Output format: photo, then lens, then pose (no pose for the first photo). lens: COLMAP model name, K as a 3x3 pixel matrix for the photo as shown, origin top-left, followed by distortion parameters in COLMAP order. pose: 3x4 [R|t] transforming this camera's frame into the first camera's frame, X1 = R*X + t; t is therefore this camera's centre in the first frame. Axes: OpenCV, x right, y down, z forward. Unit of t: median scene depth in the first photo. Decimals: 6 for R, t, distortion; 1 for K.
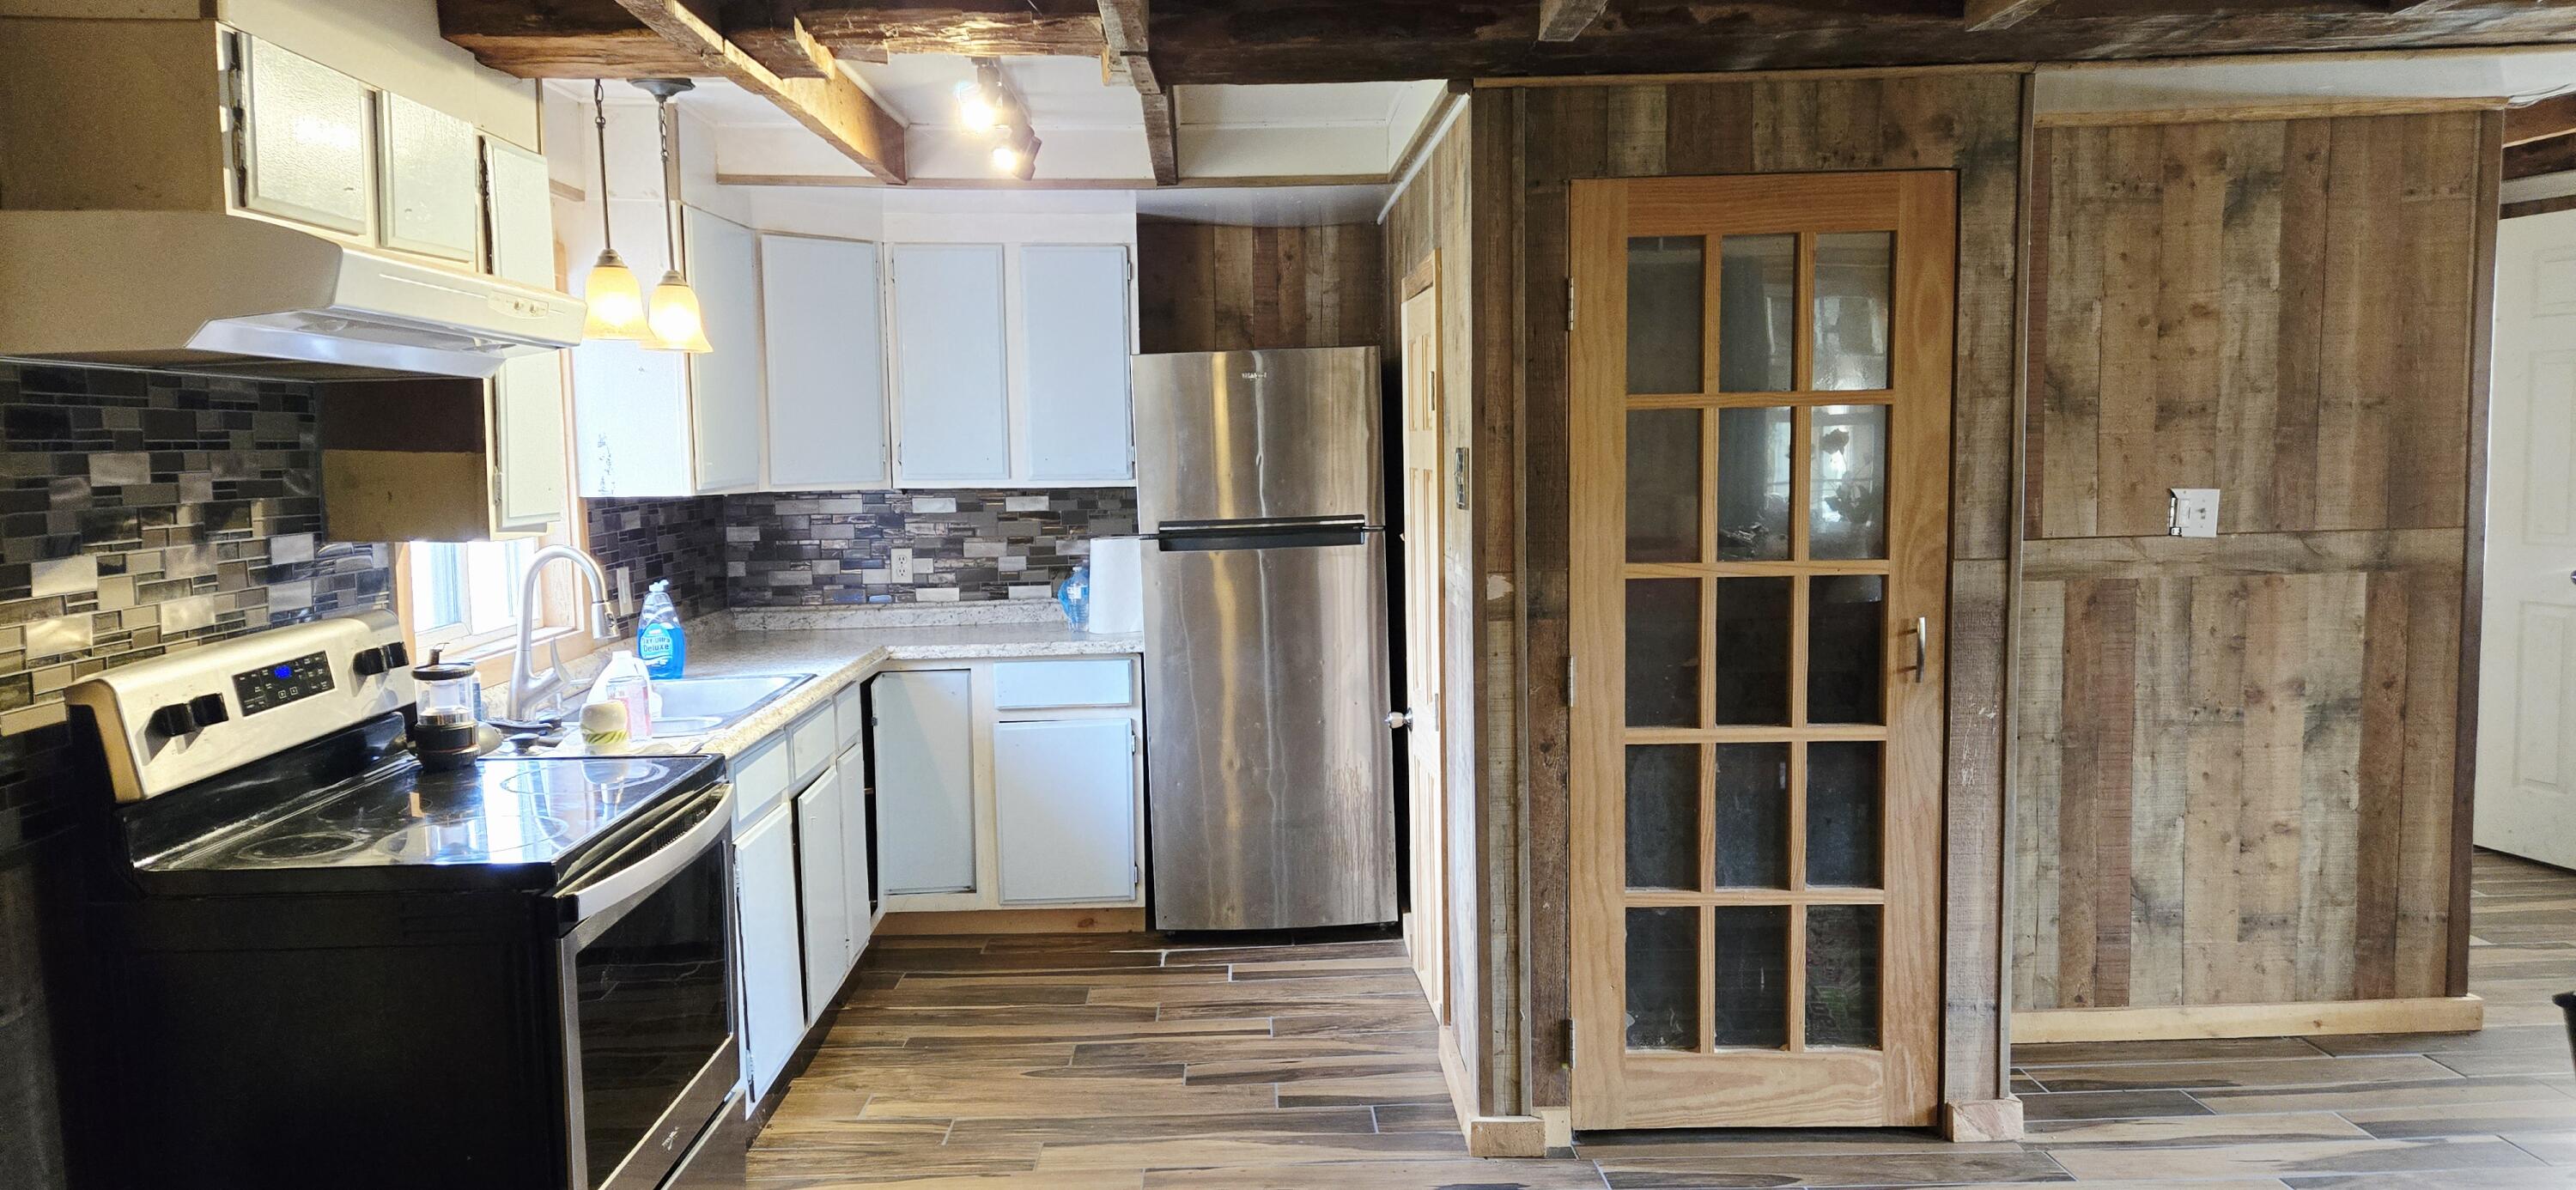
lens RADIAL K [[1714.3, 0, 1277.0], [0, 1714.3, 597.1], [0, 0, 1]] dist [0.081280, -0.078706]
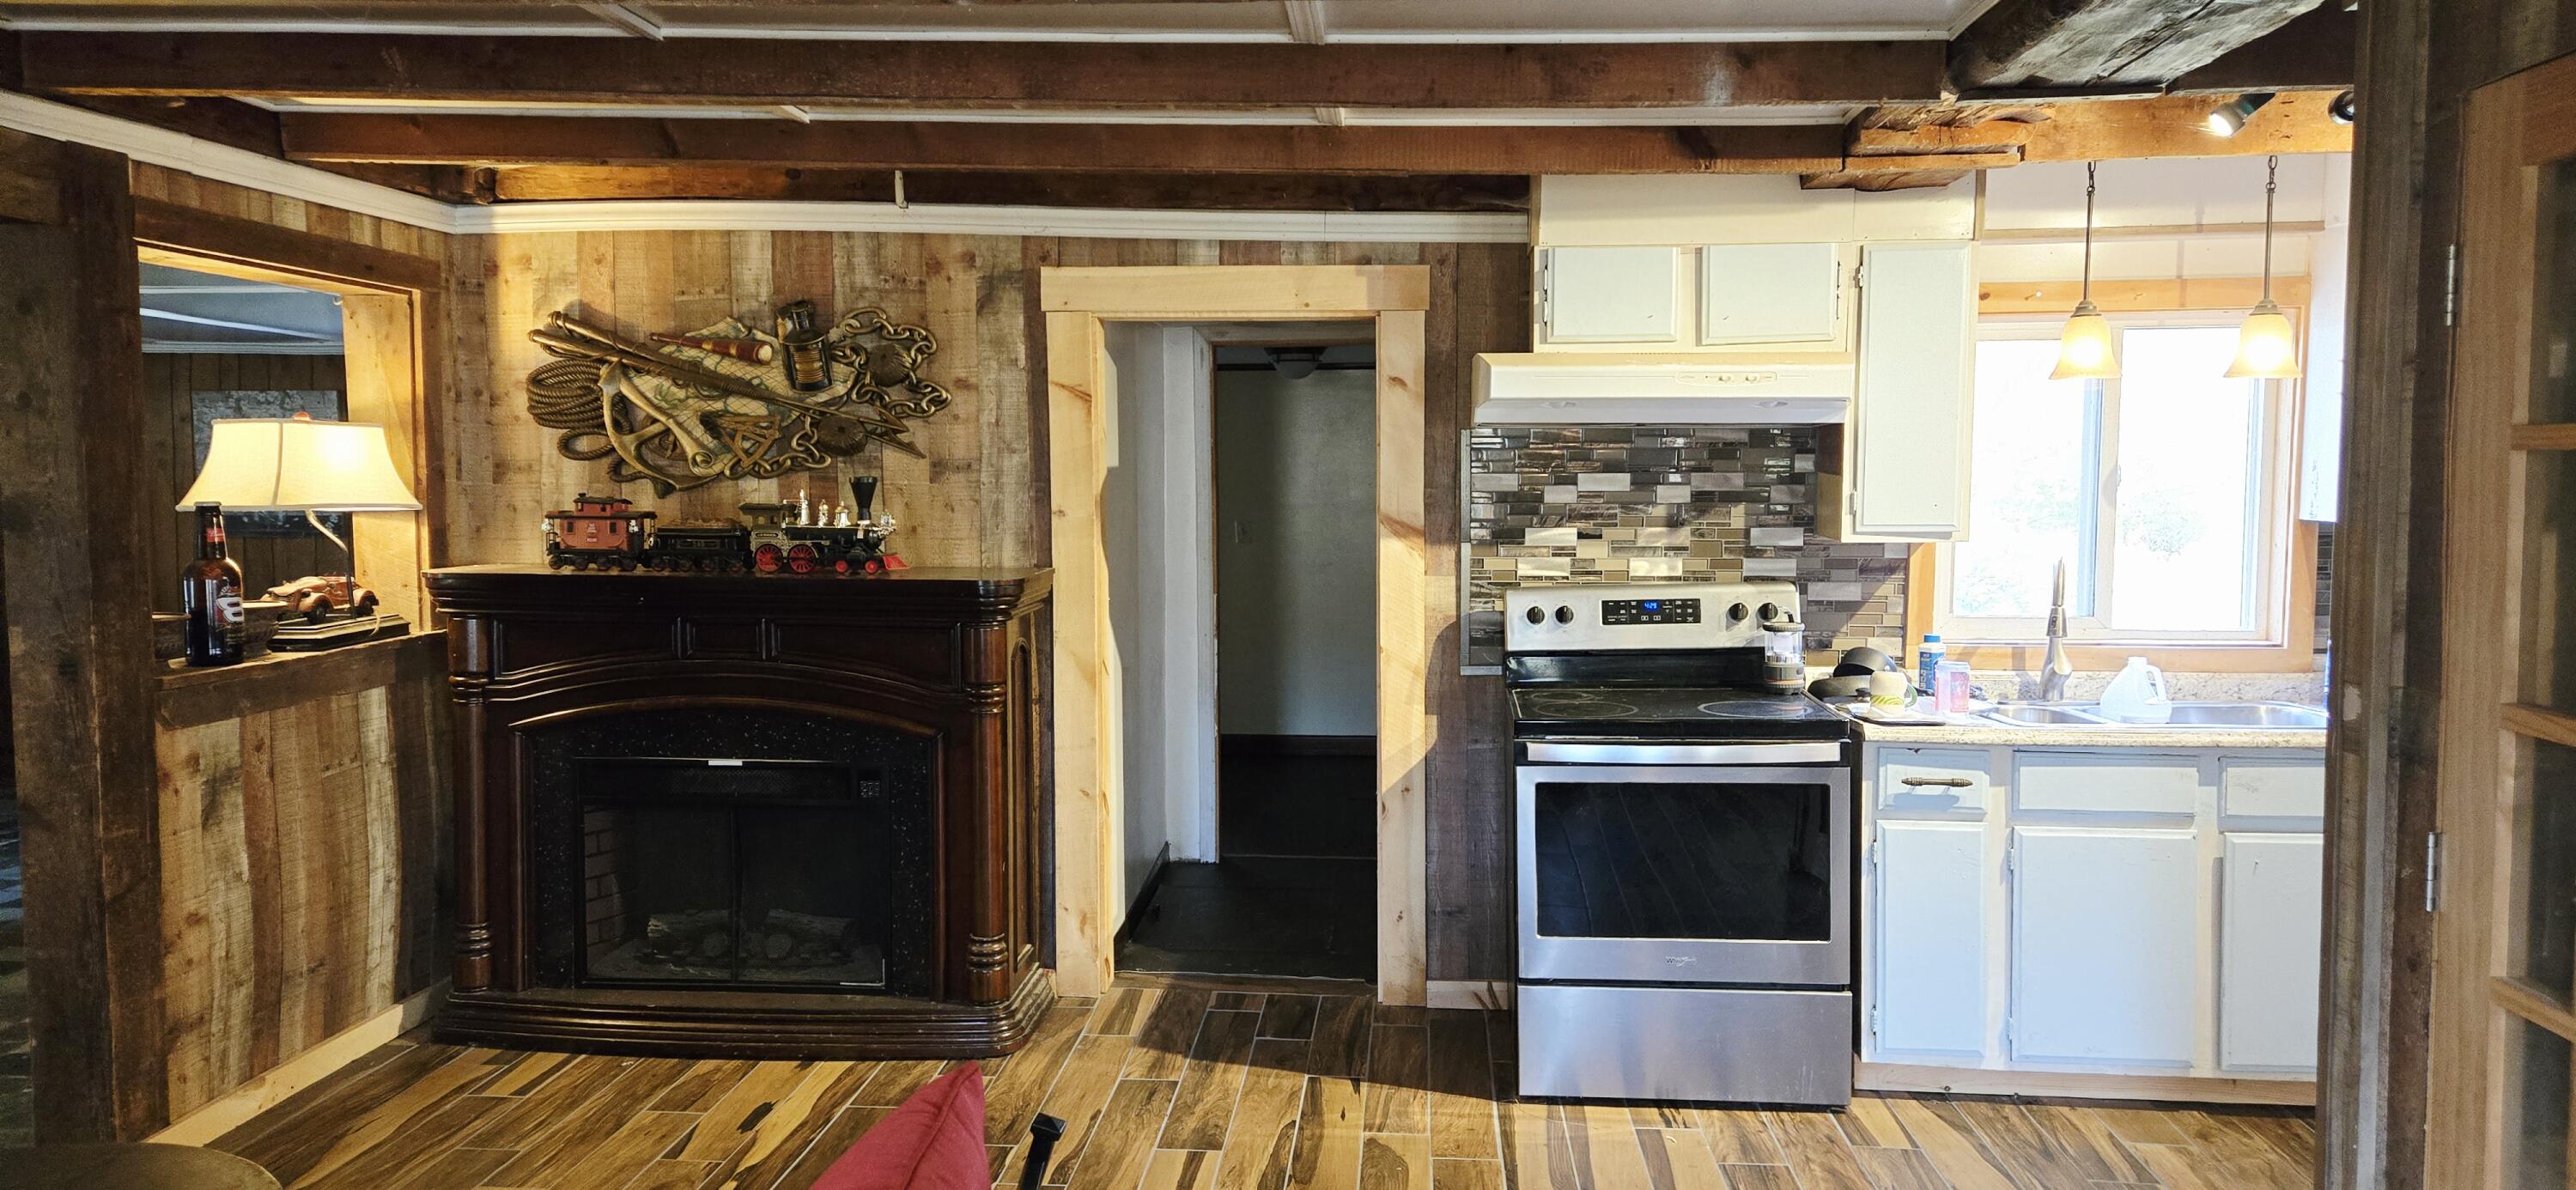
lens RADIAL K [[1606.7, 0, 1285.6], [0, 1606.7, 543.7], [0, 0, 1]] dist [0.005375, 0.000890]
pose [[-0.099322, 0.059610, -0.993268, 0.692753], [-0.088101, 0.993757, 0.068449, -0.063274], [0.991148, 0.094306, -0.093450, 0.558301]]
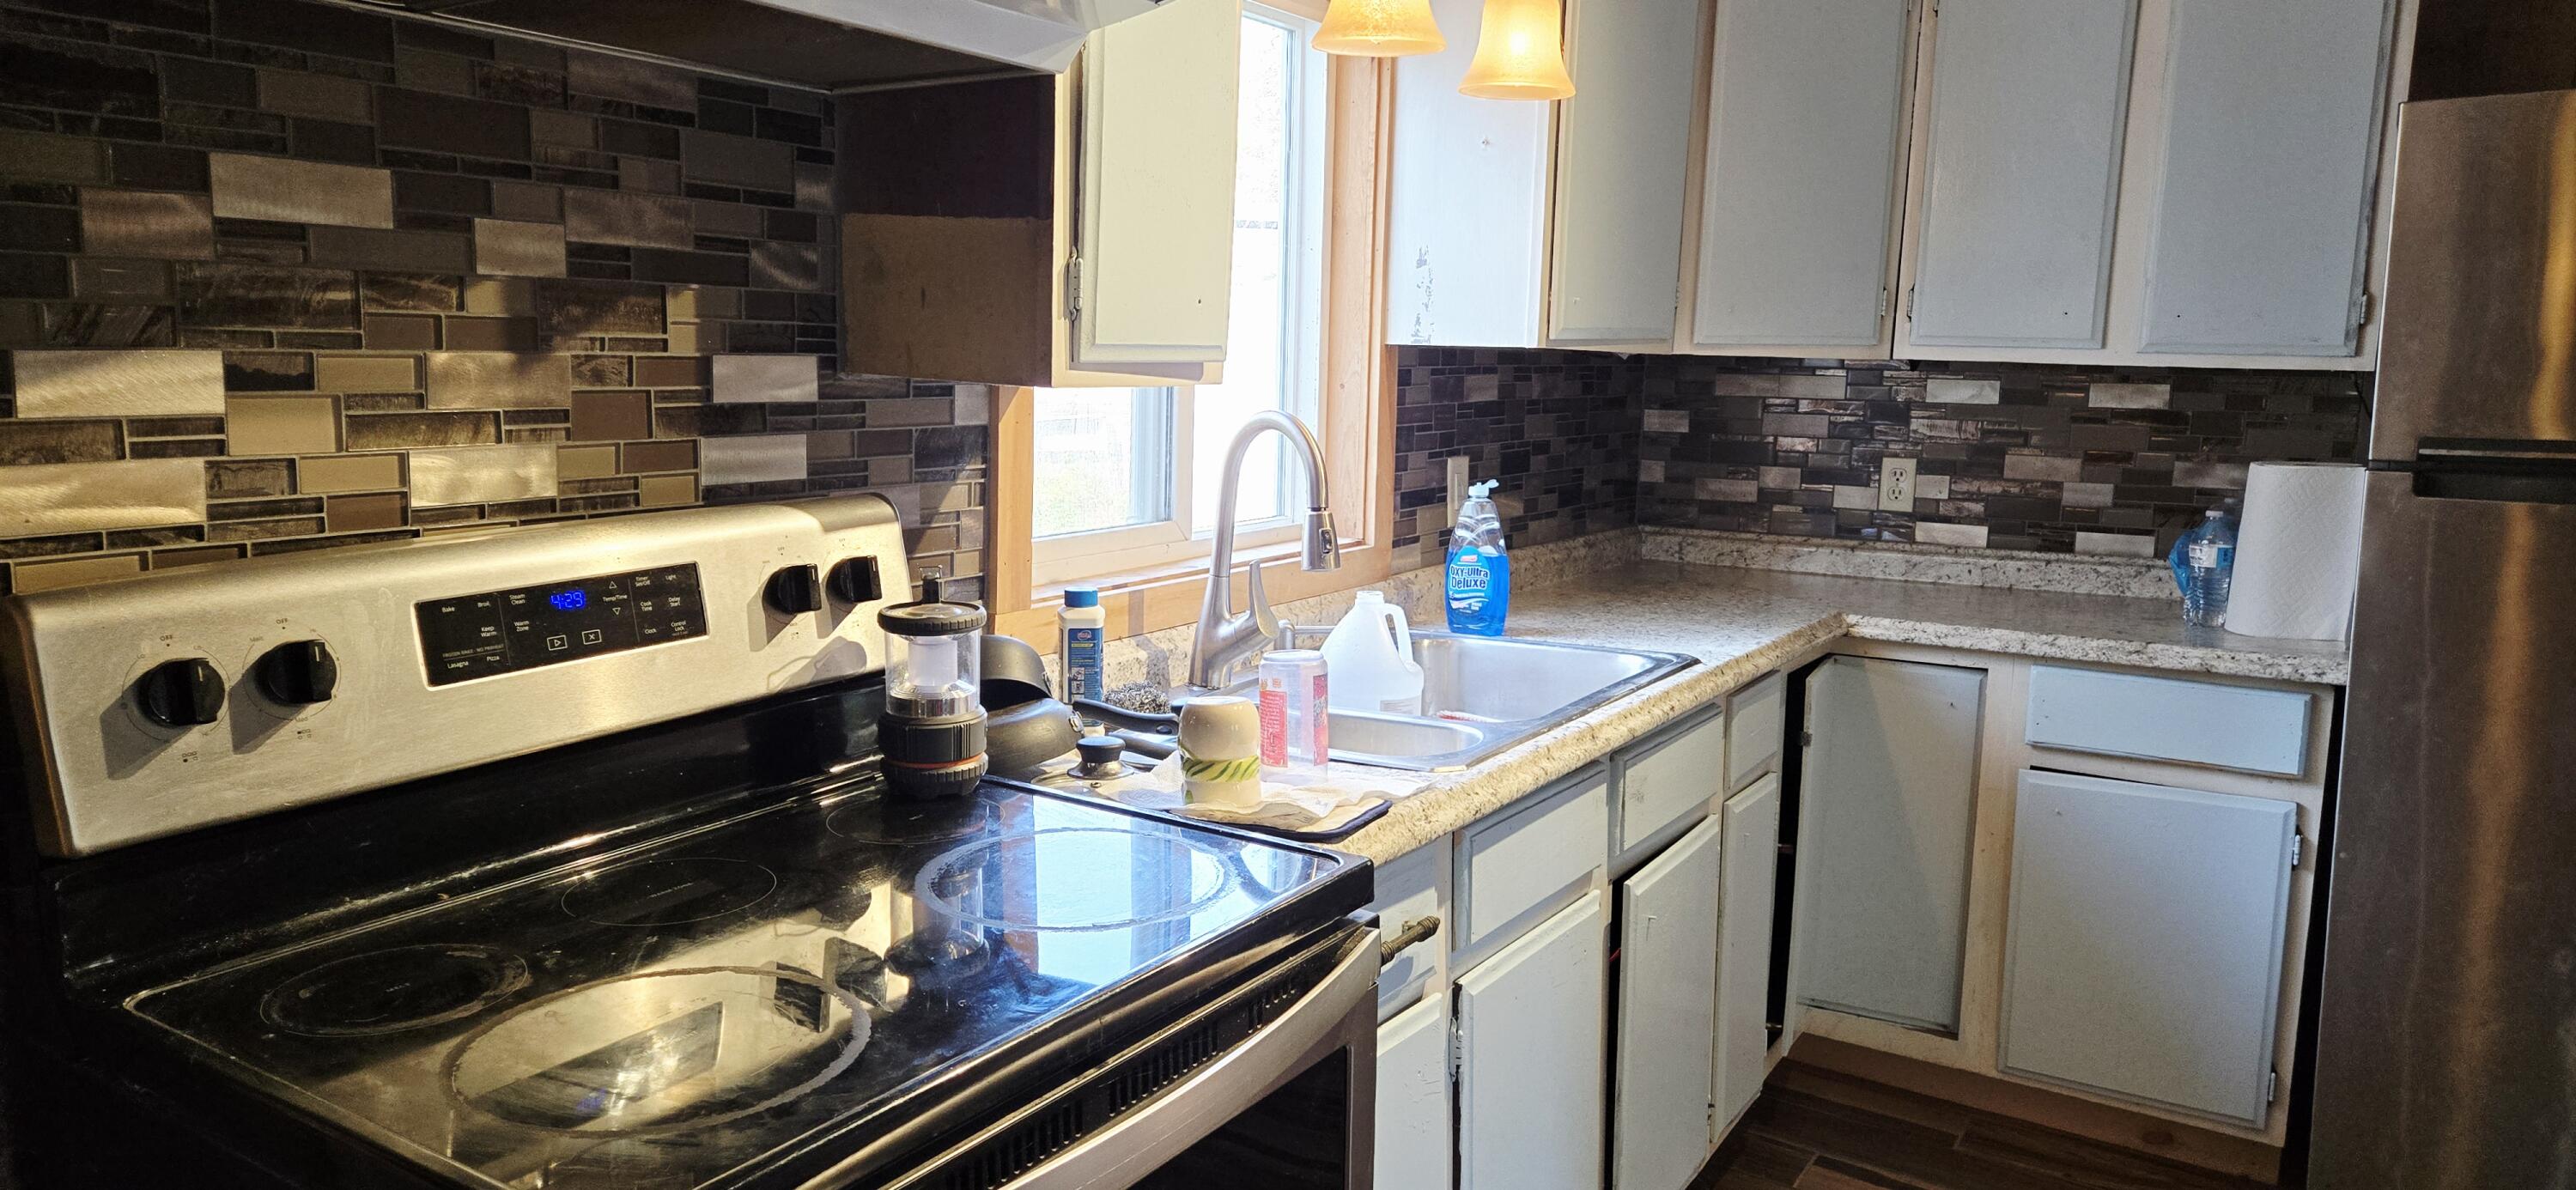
lens RADIAL K [[1714.3, 0, 1277.0], [0, 1714.3, 597.1], [0, 0, 1]] dist [0.081280, -0.078706]
pose [[0.829589, 0.115186, -0.546365, -0.075874], [-0.084792, 0.993131, 0.080628, -0.012697], [0.551899, -0.020561, 0.833657, 0.480796]]
